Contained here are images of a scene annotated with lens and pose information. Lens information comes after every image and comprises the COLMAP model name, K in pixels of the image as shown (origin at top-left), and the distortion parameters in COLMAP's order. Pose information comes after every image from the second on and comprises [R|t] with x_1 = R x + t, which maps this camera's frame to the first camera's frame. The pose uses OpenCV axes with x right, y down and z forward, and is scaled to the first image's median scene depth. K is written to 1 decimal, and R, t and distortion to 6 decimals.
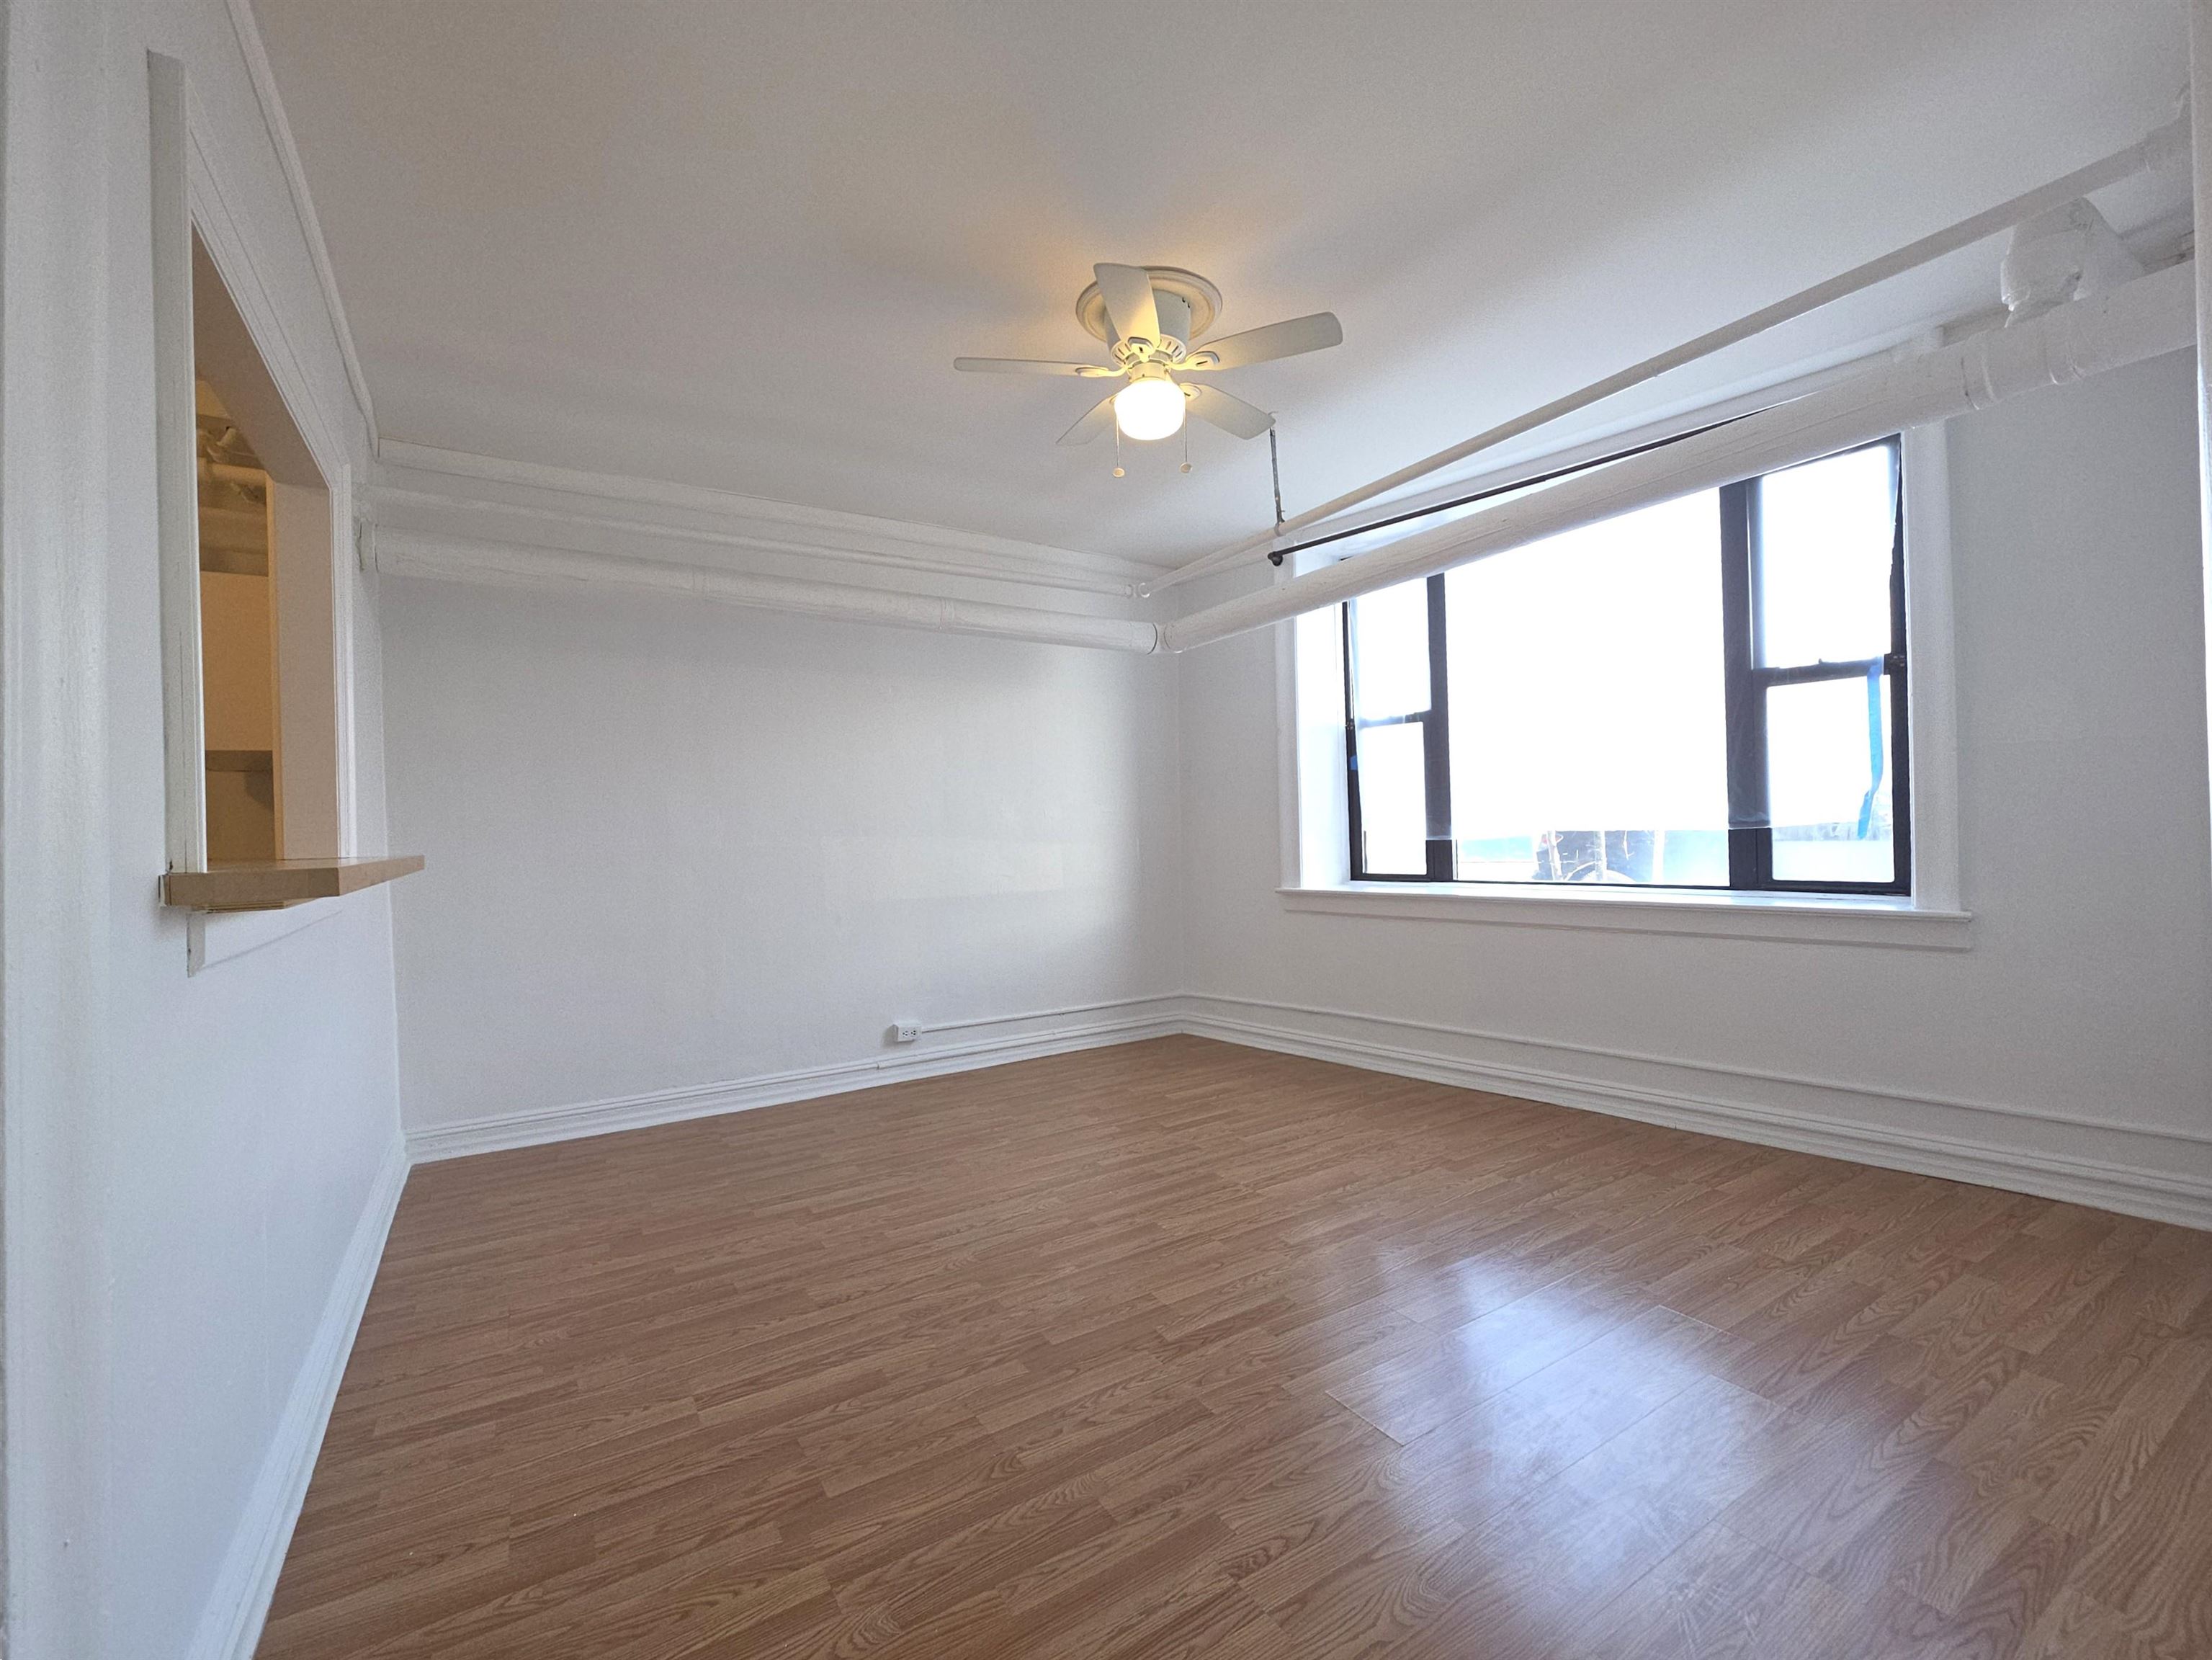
lens RADIAL K [[949.8, 0, 1104.8], [0, 949.8, 831.5], [0, 0, 1]] dist [0.001617, 0.003121]
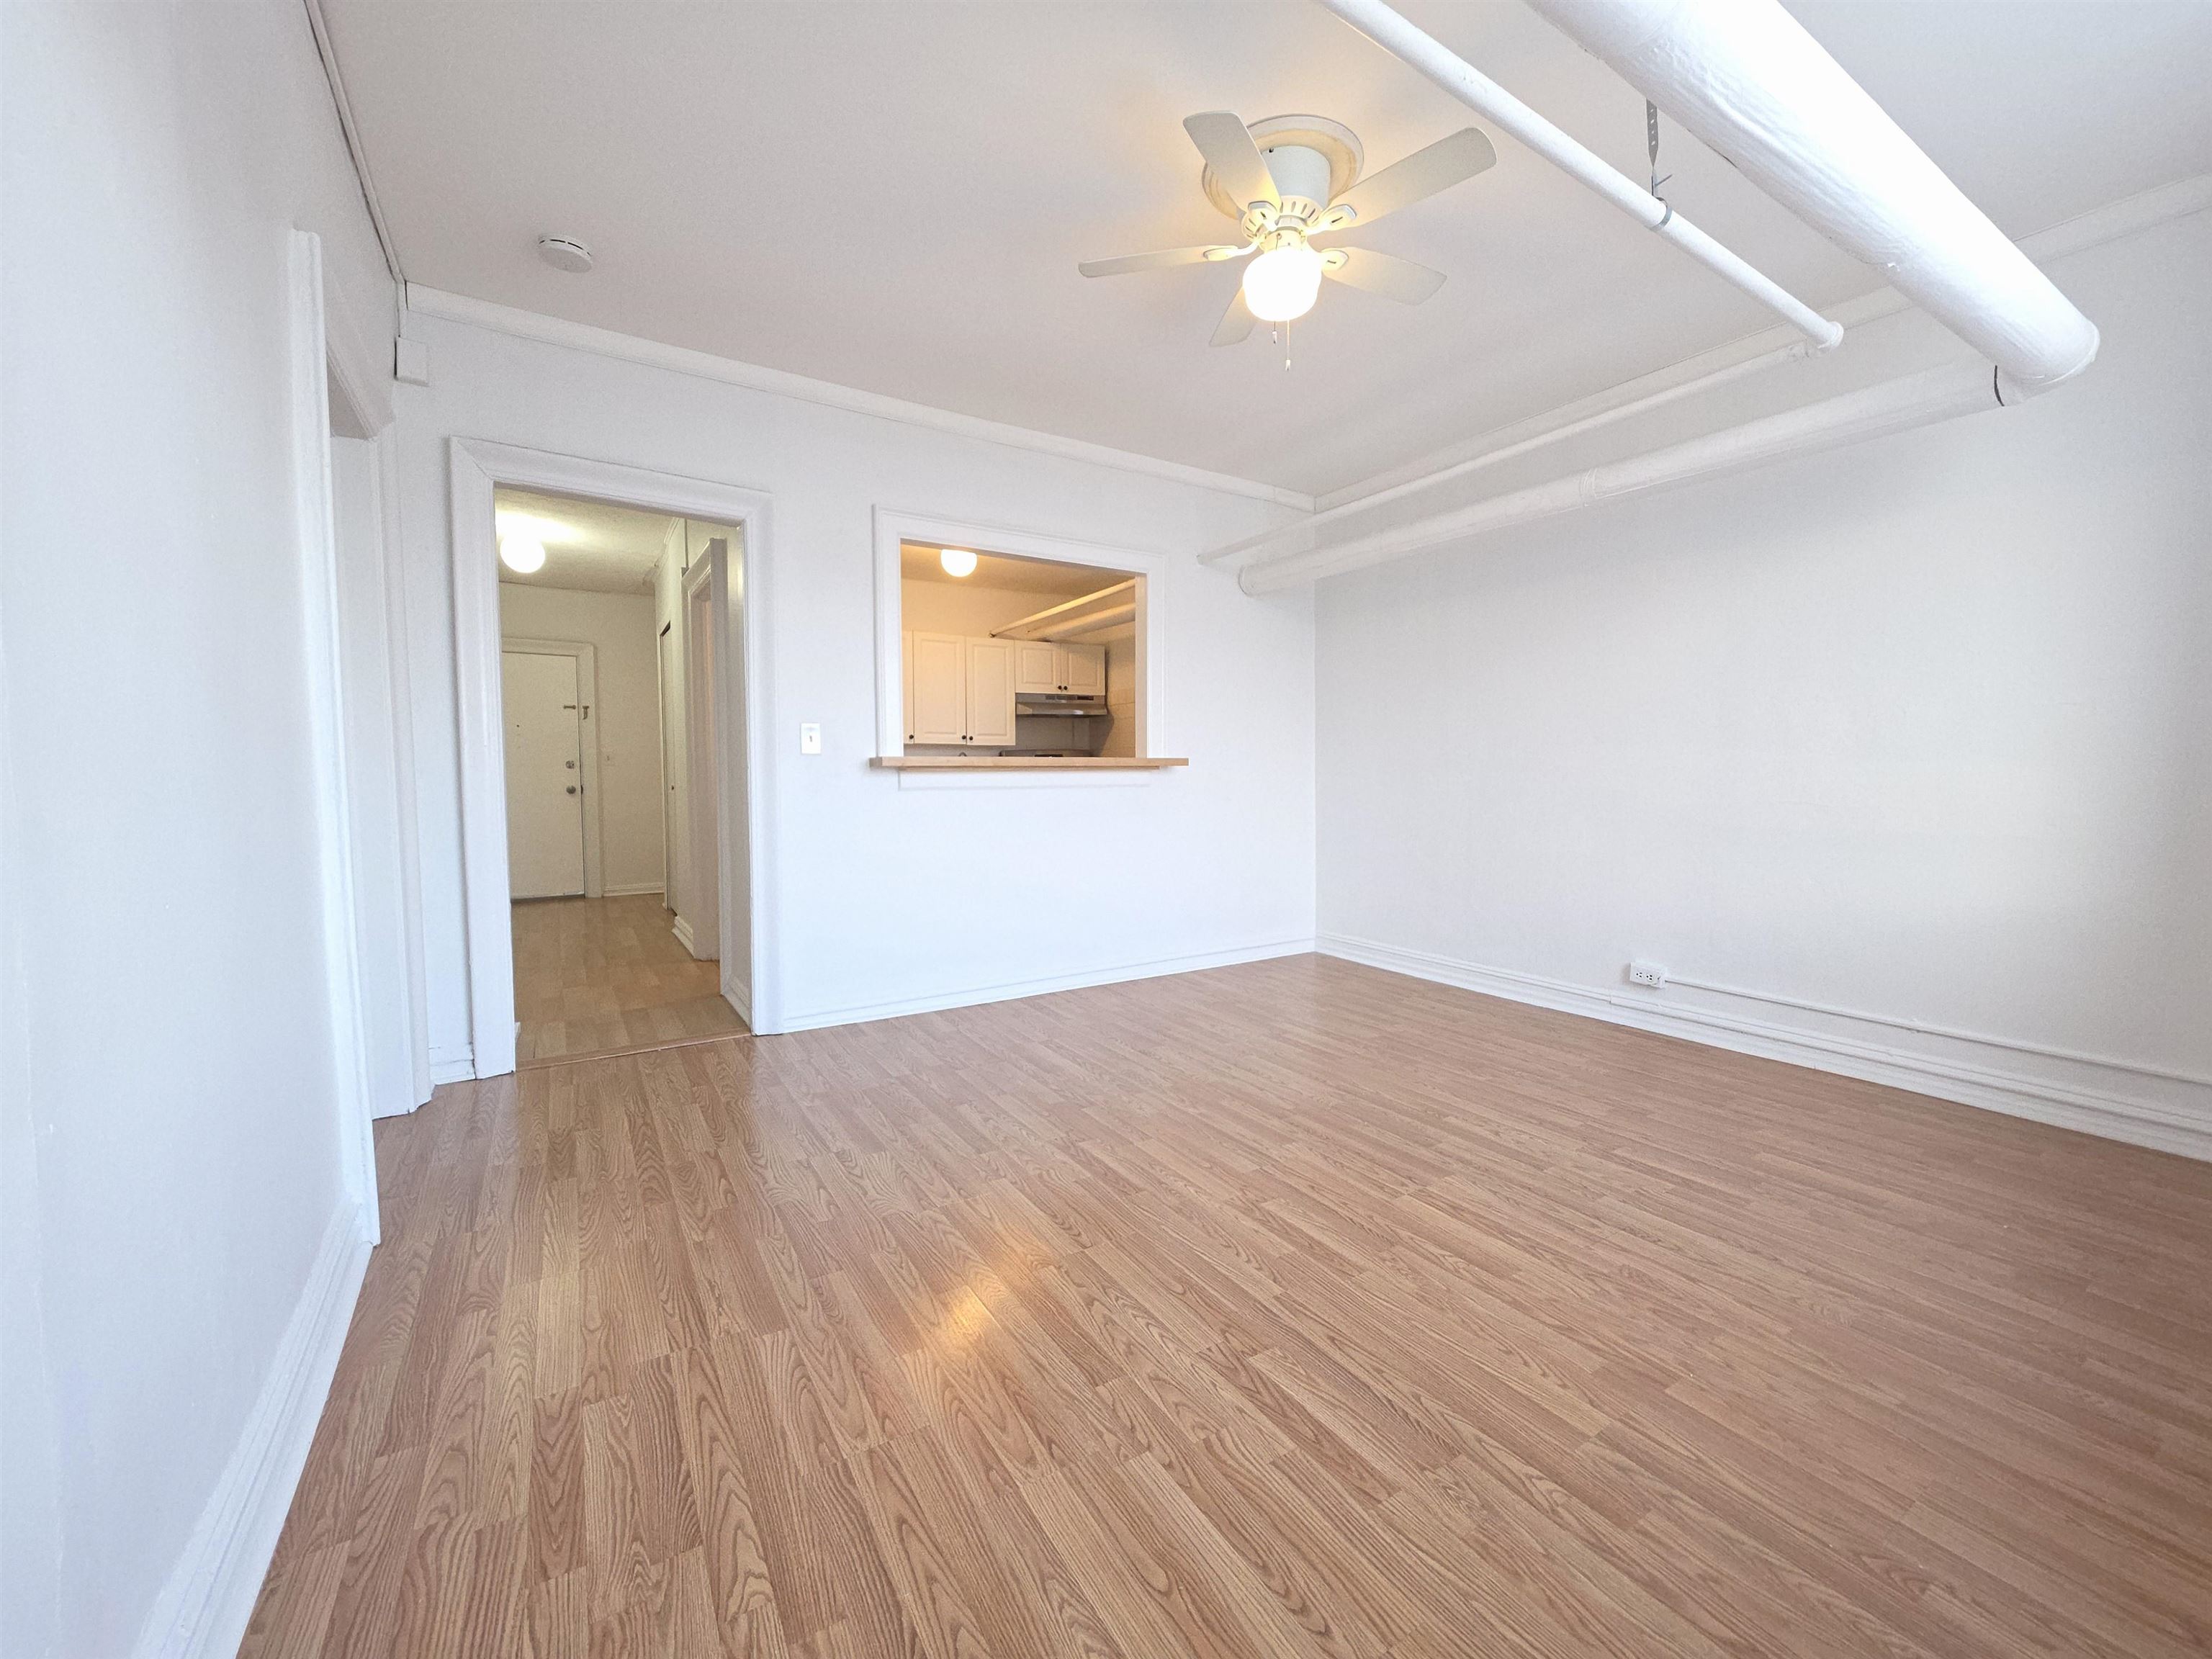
lens RADIAL K [[885.8, 0, 1114.7], [0, 885.8, 830.5], [0, 0, 1]] dist [-0.000994, -0.000450]
pose [[-0.010313, 0.089605, -0.995924, 0.885532], [-0.000316, 0.995977, 0.089613, 0.010243], [0.999947, 0.001239, -0.010243, 0.778659]]
